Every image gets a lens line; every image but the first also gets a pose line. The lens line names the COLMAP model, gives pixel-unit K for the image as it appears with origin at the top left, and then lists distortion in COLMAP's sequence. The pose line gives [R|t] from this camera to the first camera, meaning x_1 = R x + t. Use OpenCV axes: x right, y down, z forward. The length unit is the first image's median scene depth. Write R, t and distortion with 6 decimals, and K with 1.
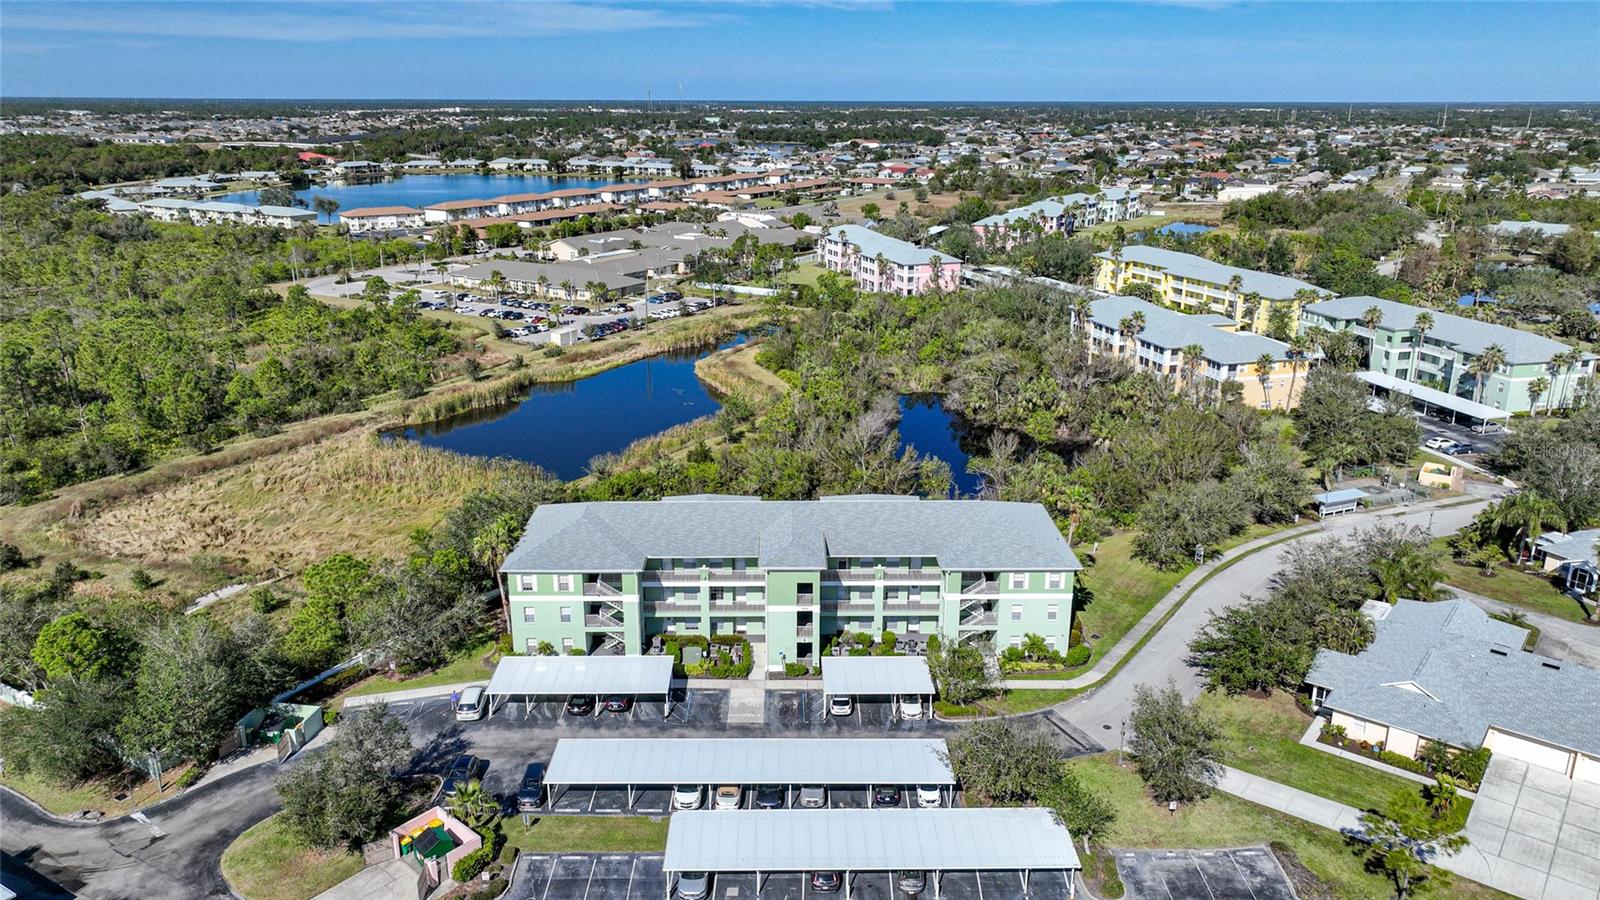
lens RADIAL K [[1123.6, 0, 800.0], [0, 1123.6, 450.0], [0, 0, 1]] dist [0.001679, 0.008837]
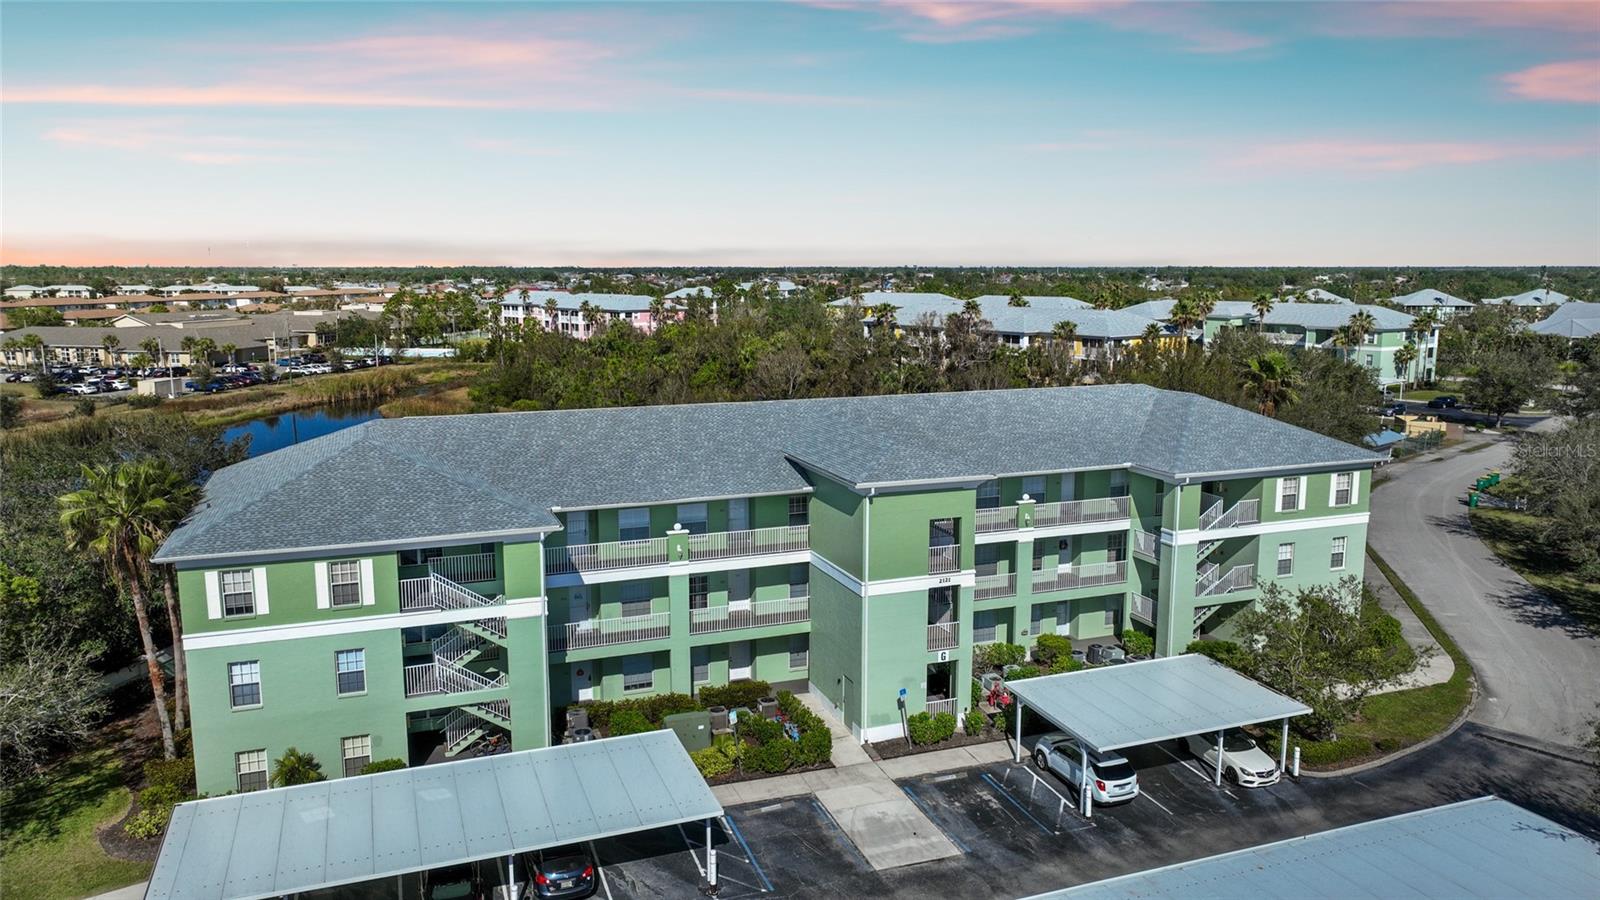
lens RADIAL K [[1123.6, 0, 800.0], [0, 1123.6, 450.0], [0, 0, 1]] dist [0.001679, 0.008837]
pose [[0.937942, -0.058613, 0.341802, -0.156515], [0.106610, 0.986619, -0.123360, 0.110769], [-0.329998, 0.152144, 0.931640, 0.478907]]
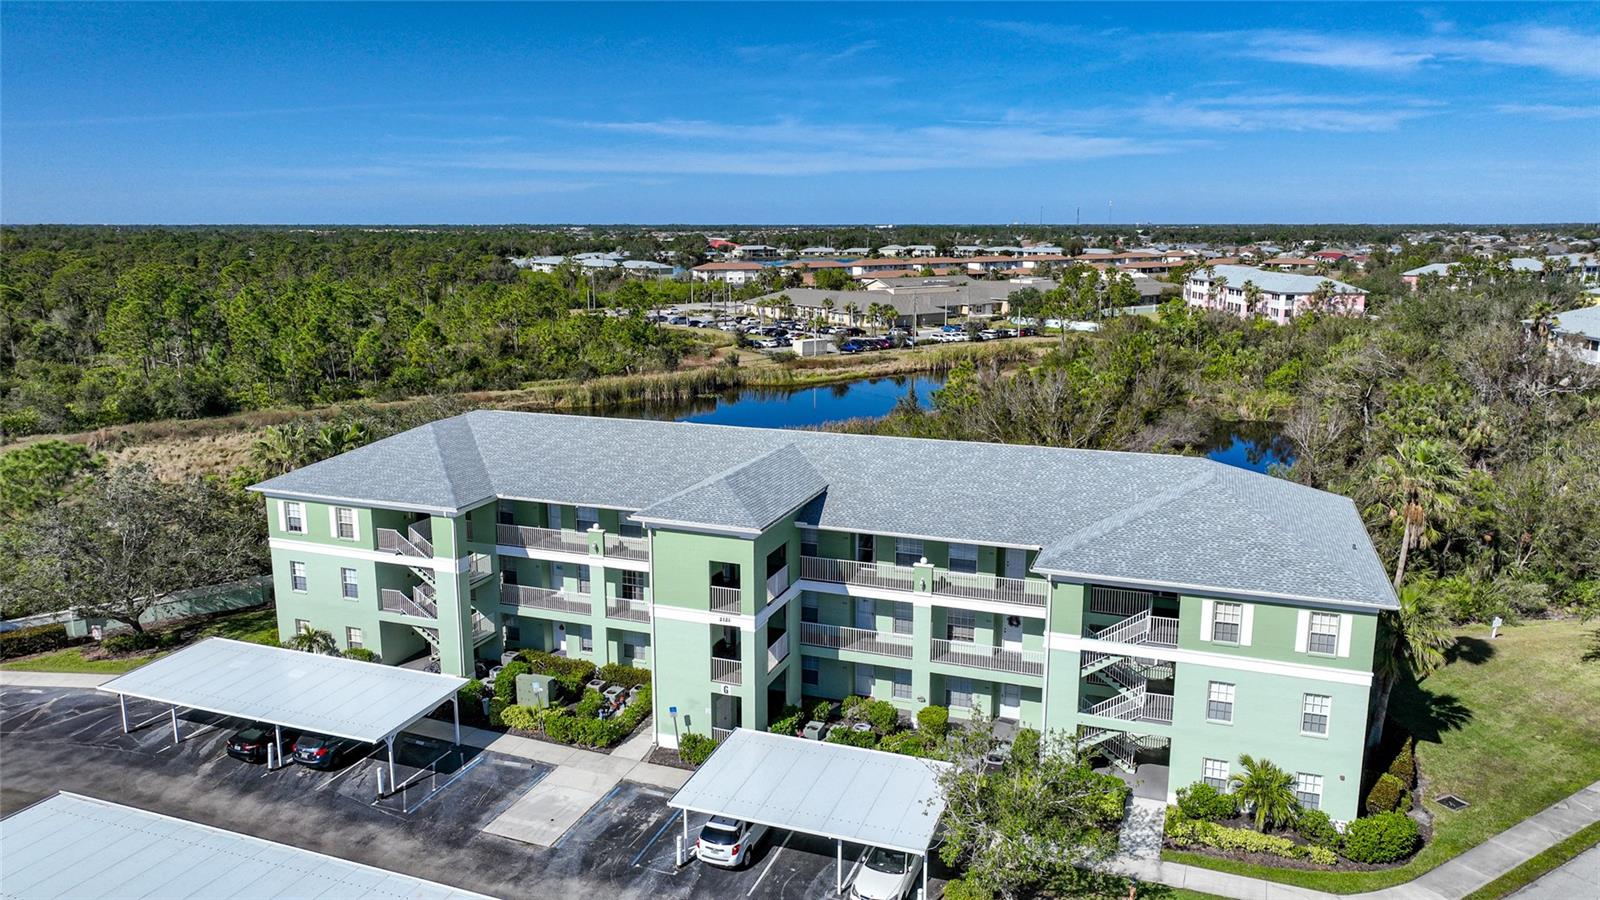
lens RADIAL K [[1122.9, 0, 800.0], [0, 1122.9, 450.0], [0, 0, 1]] dist [-0.001809, 0.016471]
pose [[0.931532, 0.068410, -0.357166, 0.155923], [-0.105767, 0.990656, -0.086108, 0.086124], [0.347938, 0.117989, 0.930064, 0.452254]]
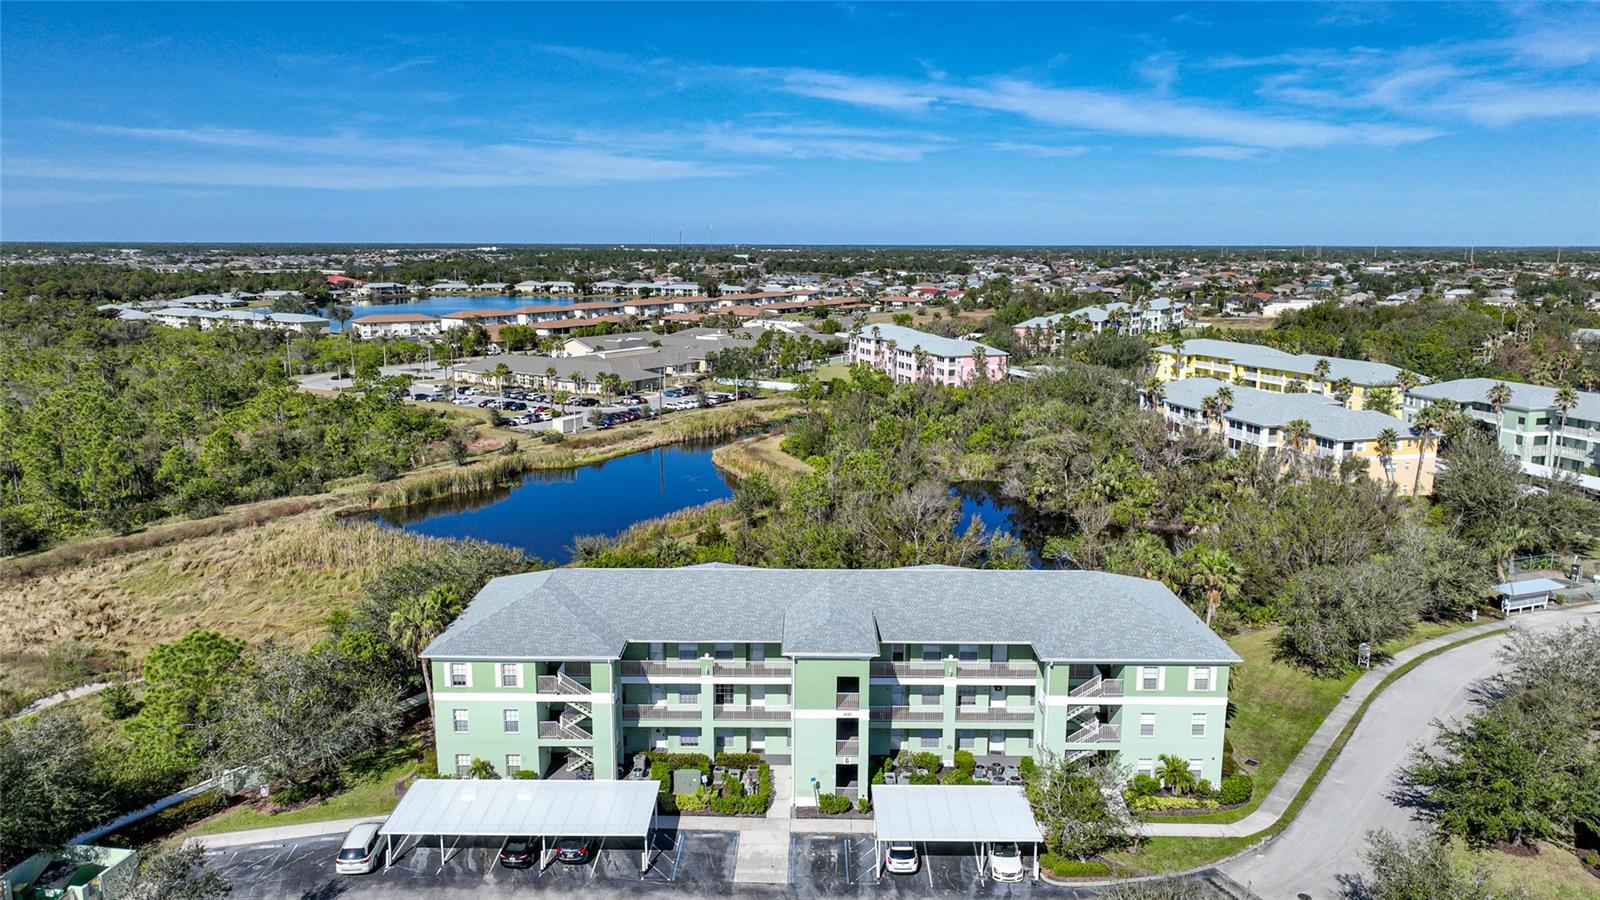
lens RADIAL K [[1123.6, 0, 800.0], [0, 1123.6, 450.0], [0, 0, 1]] dist [0.001679, 0.008837]
pose [[0.999722, 0.004358, -0.023170, -0.007913], [-0.007134, 0.992611, -0.121130, 0.049743], [0.022471, 0.121262, 0.992366, 0.224535]]
